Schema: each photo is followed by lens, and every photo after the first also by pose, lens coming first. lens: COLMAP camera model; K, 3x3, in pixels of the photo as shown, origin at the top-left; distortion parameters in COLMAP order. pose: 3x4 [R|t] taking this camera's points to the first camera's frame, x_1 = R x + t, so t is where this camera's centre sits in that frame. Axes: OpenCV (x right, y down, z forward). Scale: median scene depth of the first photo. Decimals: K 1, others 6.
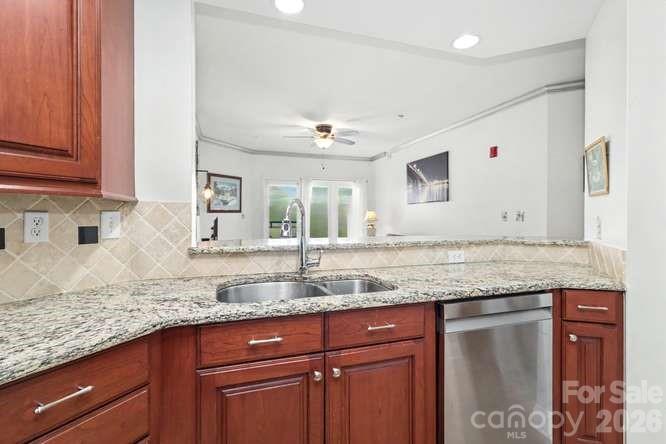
lens RADIAL K [[325.6, 0, 333.9], [0, 325.6, 211.3], [0, 0, 1]] dist [0.004139, 0.000685]
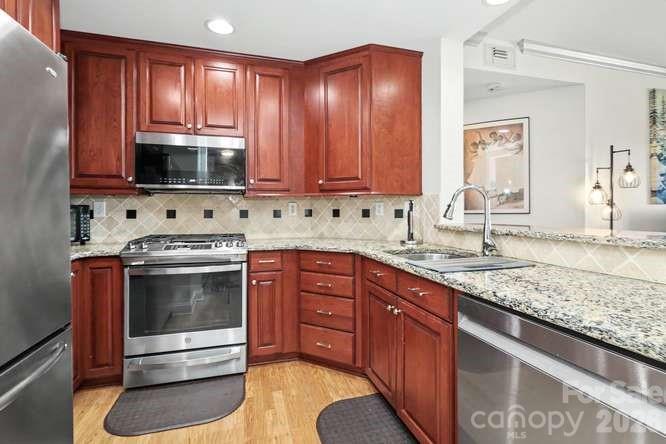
lens RADIAL K [[316.5, 0, 333.9], [0, 316.5, 211.9], [0, 0, 1]] dist [0.001844, 0.000470]
pose [[-0.014130, 0.009125, -0.999859, 0.252059], [0.019363, 0.999773, 0.008850, 0.008479], [0.999713, -0.019235, -0.014304, 0.138595]]
